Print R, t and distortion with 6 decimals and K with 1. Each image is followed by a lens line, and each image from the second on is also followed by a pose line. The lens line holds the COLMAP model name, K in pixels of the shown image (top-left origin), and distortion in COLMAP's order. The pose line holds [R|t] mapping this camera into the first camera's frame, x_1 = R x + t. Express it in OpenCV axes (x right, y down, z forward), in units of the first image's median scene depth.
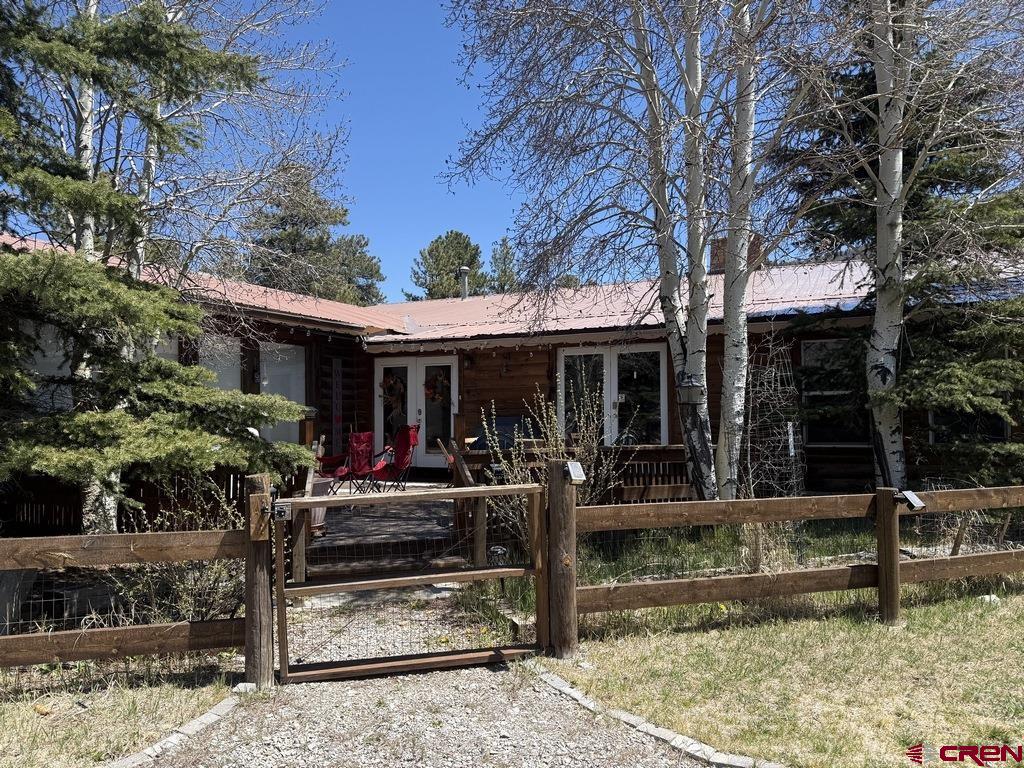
lens RADIAL K [[721.2, 0, 512.9], [0, 721.2, 388.9], [0, 0, 1]] dist [0.030264, -0.000180]
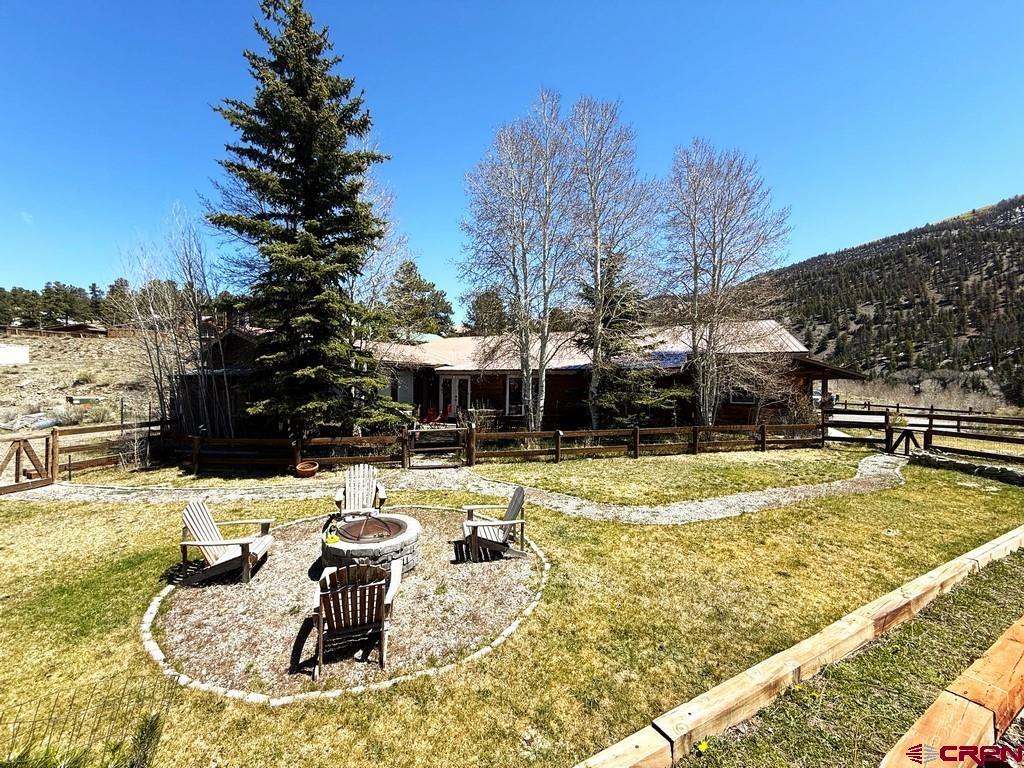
lens RADIAL K [[411.1, 0, 511.1], [0, 411.1, 380.3], [0, 0, 1]] dist [-0.000066, 0.000003]
pose [[0.998856, 0.016033, -0.045046, 0.336919], [-0.014387, 0.999225, 0.036638, -0.206982], [0.045599, -0.035948, 0.998313, -1.198024]]
